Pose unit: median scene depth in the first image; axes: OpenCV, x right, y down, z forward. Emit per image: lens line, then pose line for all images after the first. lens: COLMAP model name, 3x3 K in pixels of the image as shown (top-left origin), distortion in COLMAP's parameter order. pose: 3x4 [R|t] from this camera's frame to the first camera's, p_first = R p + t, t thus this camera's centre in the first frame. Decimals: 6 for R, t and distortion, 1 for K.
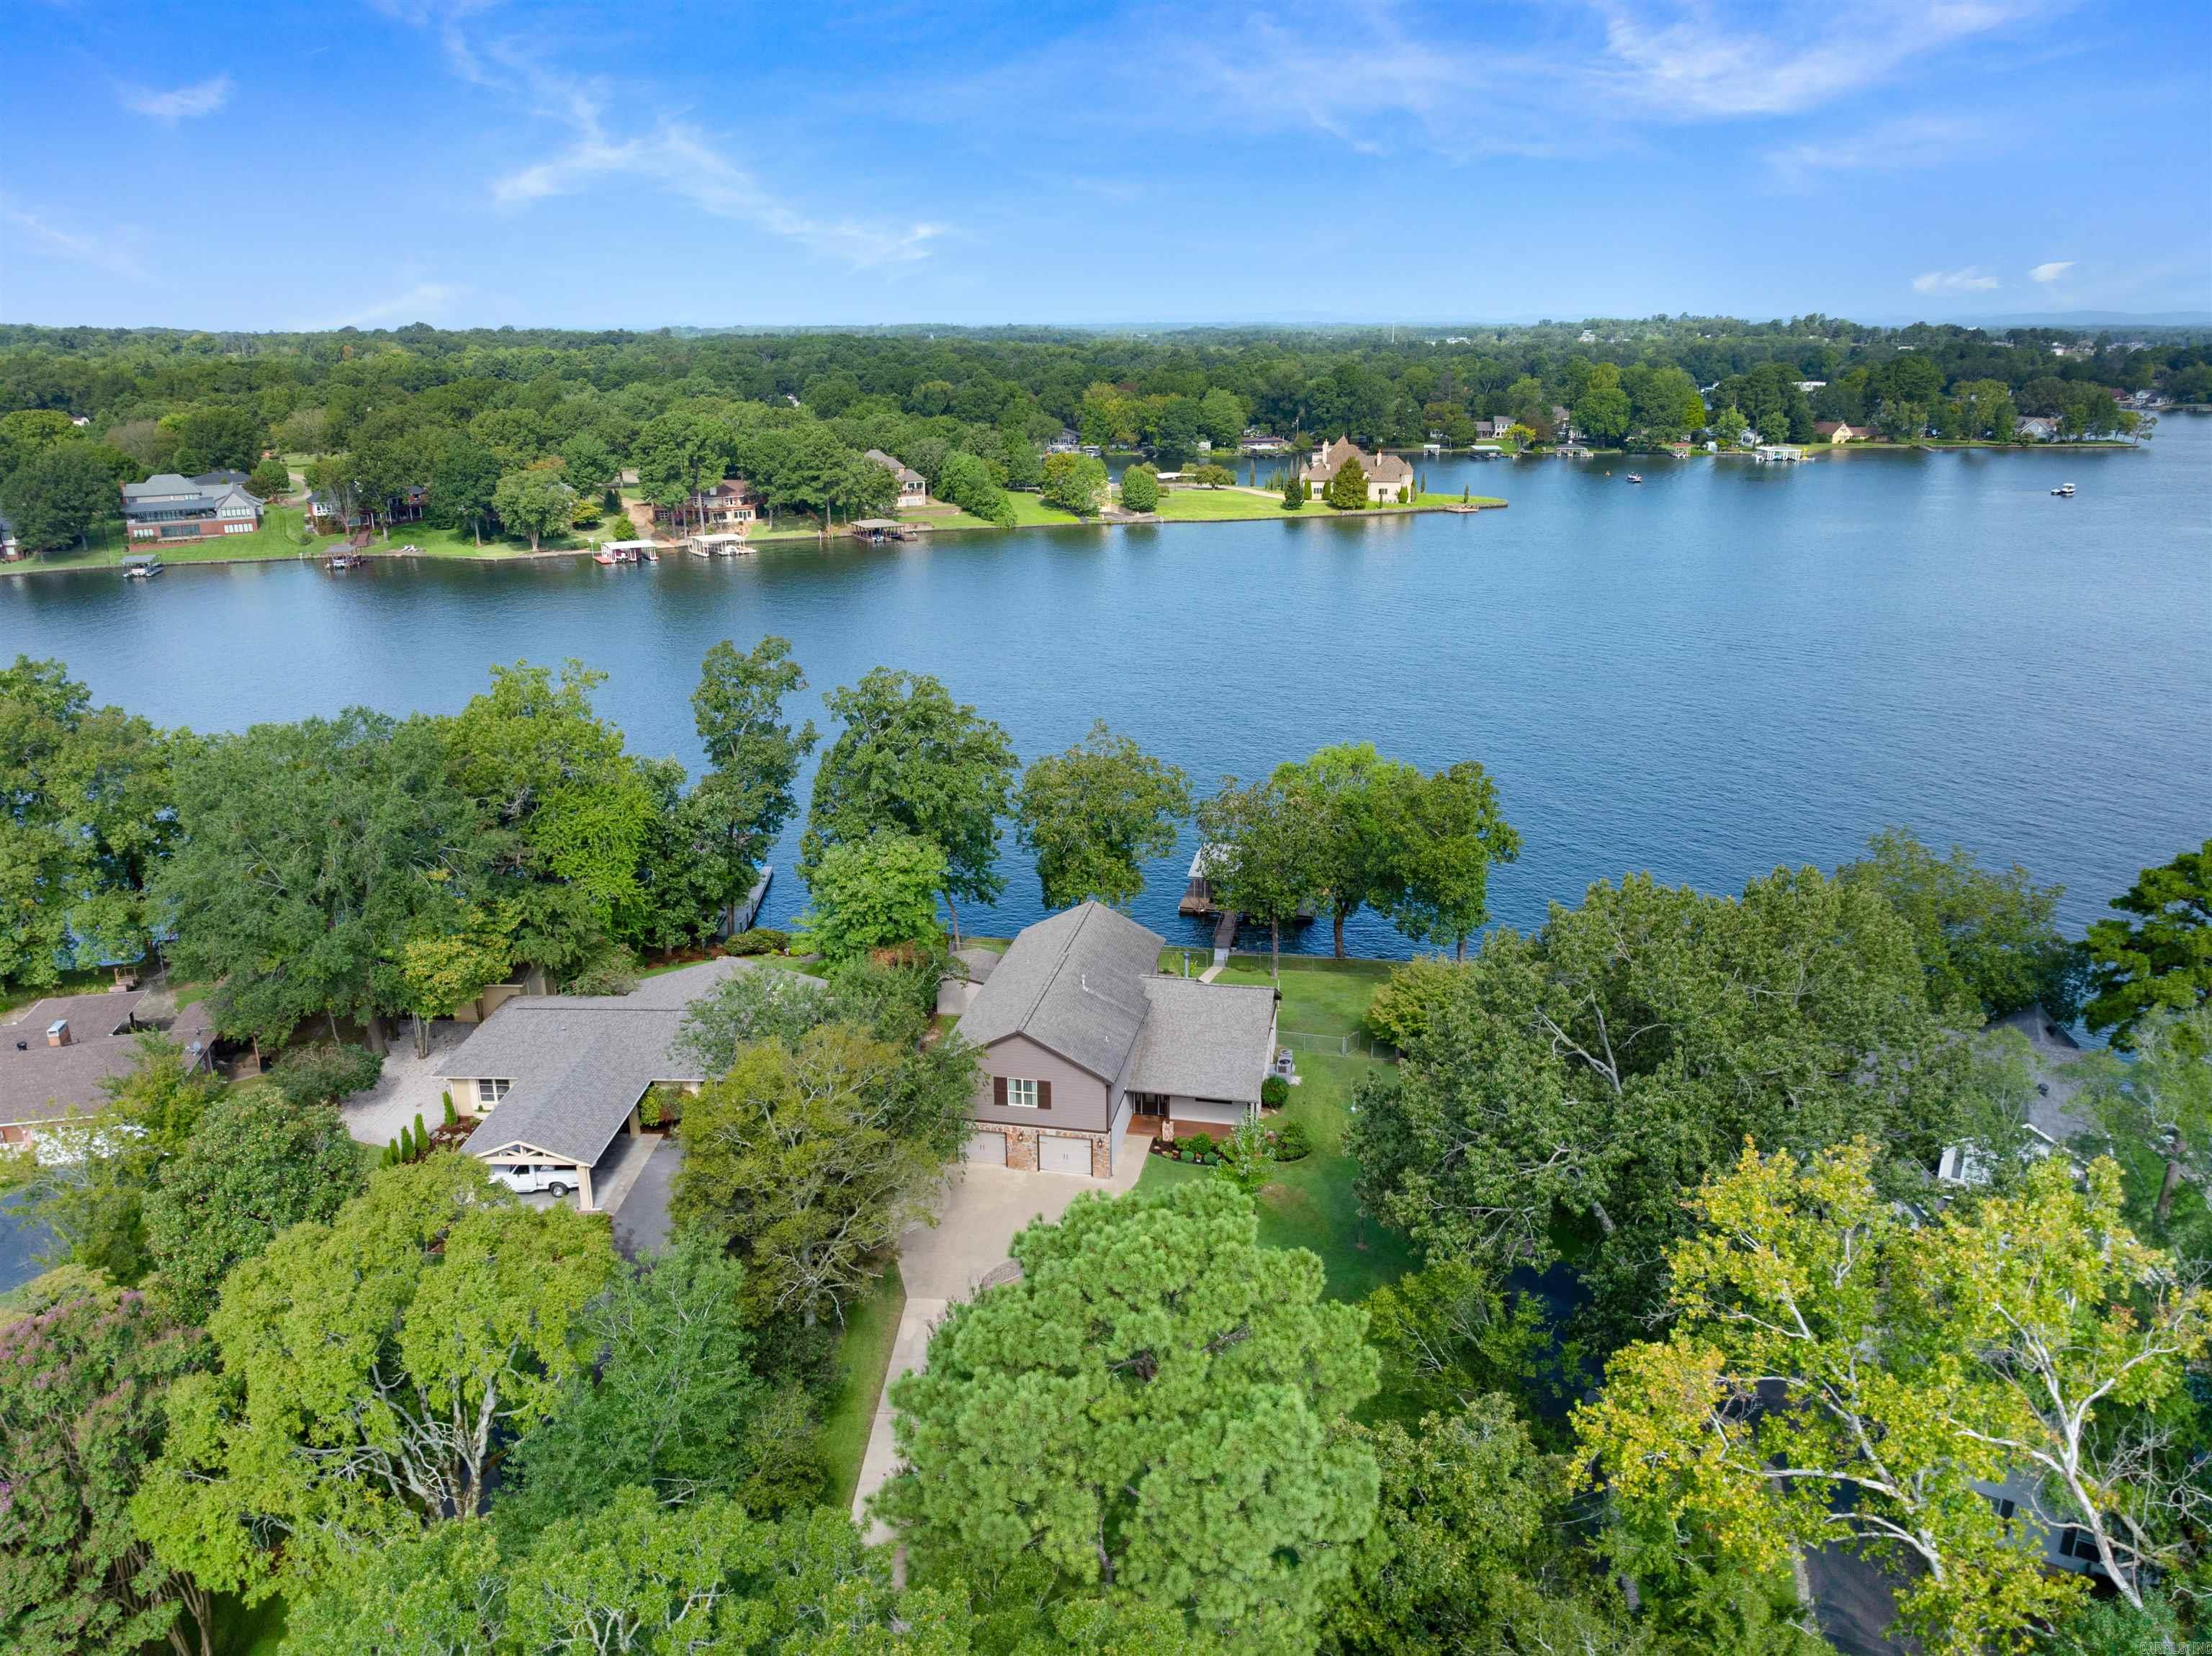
lens RADIAL K [[1583.1, 0, 1106.0], [0, 1583.1, 828.0], [0, 0, 1]] dist [-0.039848, -0.002885]
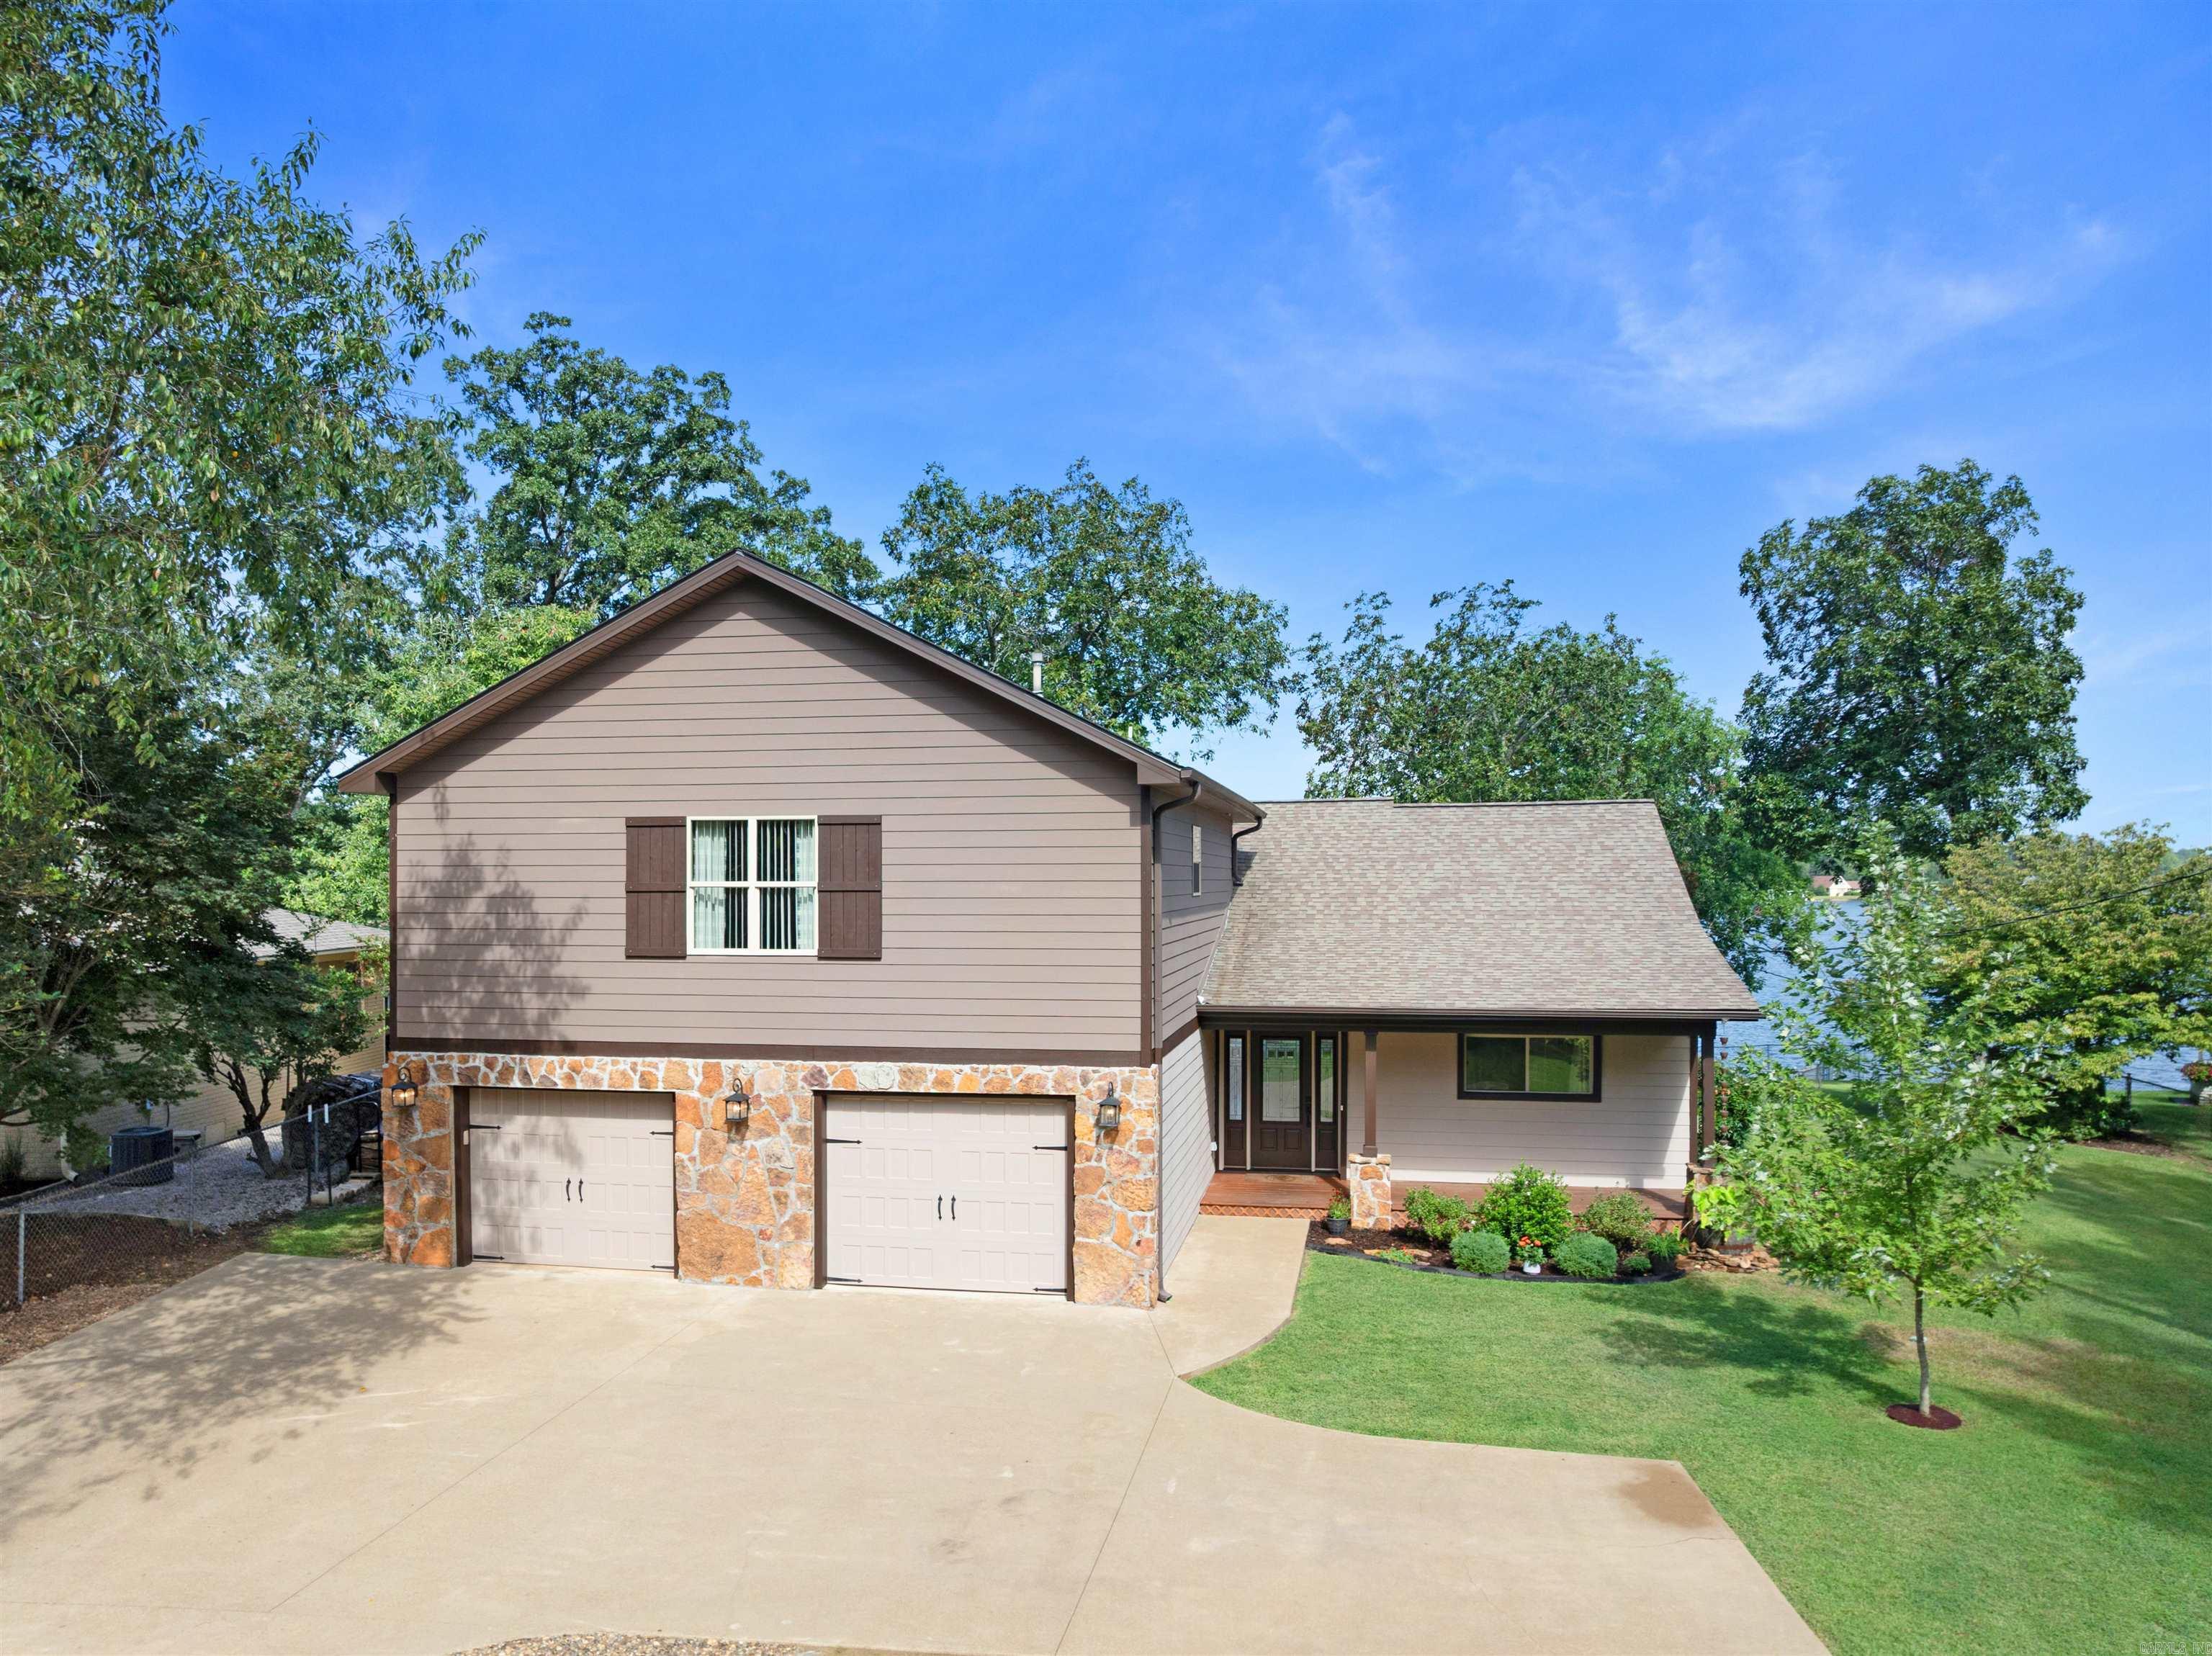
lens RADIAL K [[1428.3, 0, 1199.0], [0, 1428.3, 819.2], [0, 0, 1]] dist [-0.000287, -0.120014]
pose [[0.997814, 0.006043, 0.065810, -0.000955], [0.015100, 0.948618, -0.316064, 0.045985], [-0.064338, 0.316366, 0.946453, 0.167856]]
